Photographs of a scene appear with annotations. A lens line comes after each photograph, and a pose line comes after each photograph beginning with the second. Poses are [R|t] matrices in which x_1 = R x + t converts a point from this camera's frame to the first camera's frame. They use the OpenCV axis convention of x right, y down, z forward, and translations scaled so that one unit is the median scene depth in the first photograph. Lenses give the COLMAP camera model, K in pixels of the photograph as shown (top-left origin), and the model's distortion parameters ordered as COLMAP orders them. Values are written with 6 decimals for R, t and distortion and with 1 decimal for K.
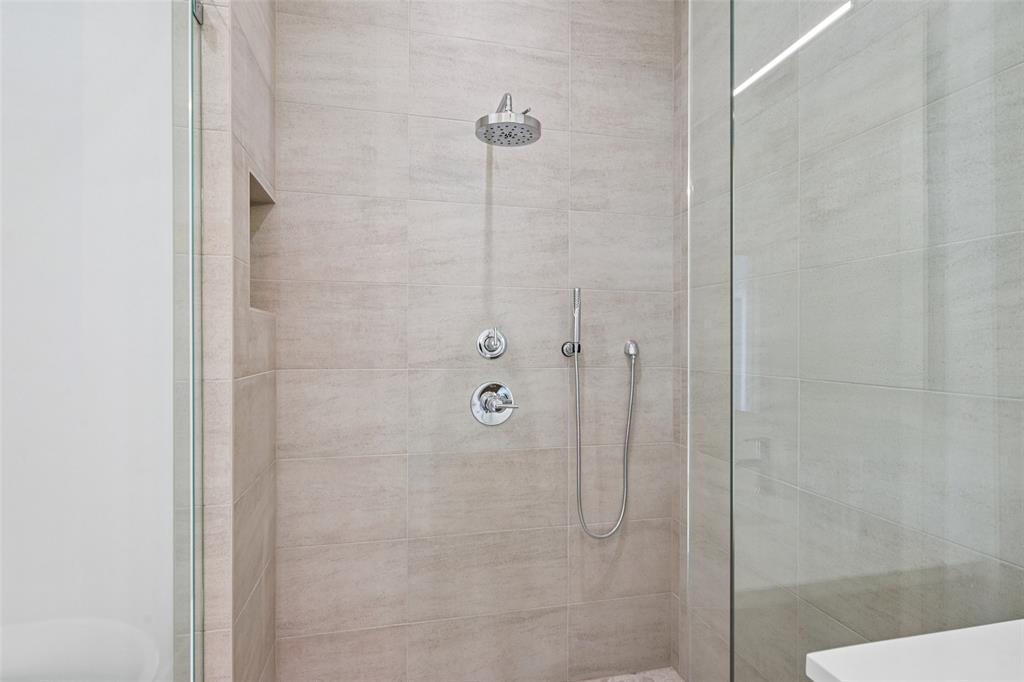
lens RADIAL K [[522.7, 0, 512.0], [0, 522.7, 341.0], [0, 0, 1]] dist [0.001311, 0.000112]
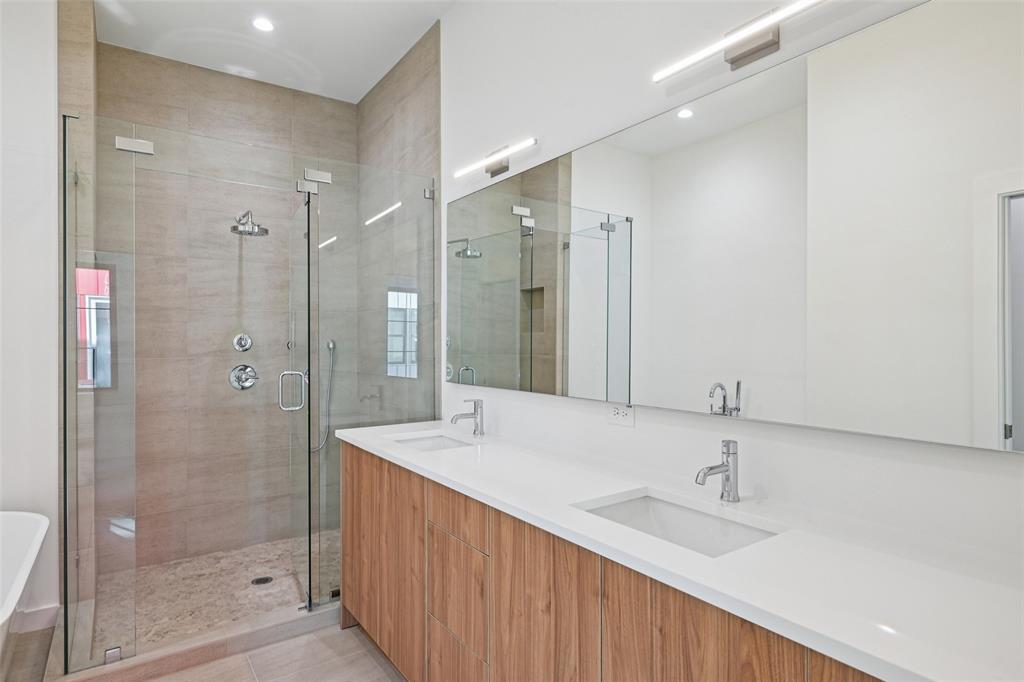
lens RADIAL K [[546.9, 0, 512.0], [0, 546.9, 341.0], [0, 0, 1]] dist [-0.000719, 0.000330]
pose [[0.925920, -0.003137, 0.377706, 0.104738], [0.003328, 0.999994, 0.000147, 0.003276], [-0.377704, 0.001121, 0.925926, -1.022831]]
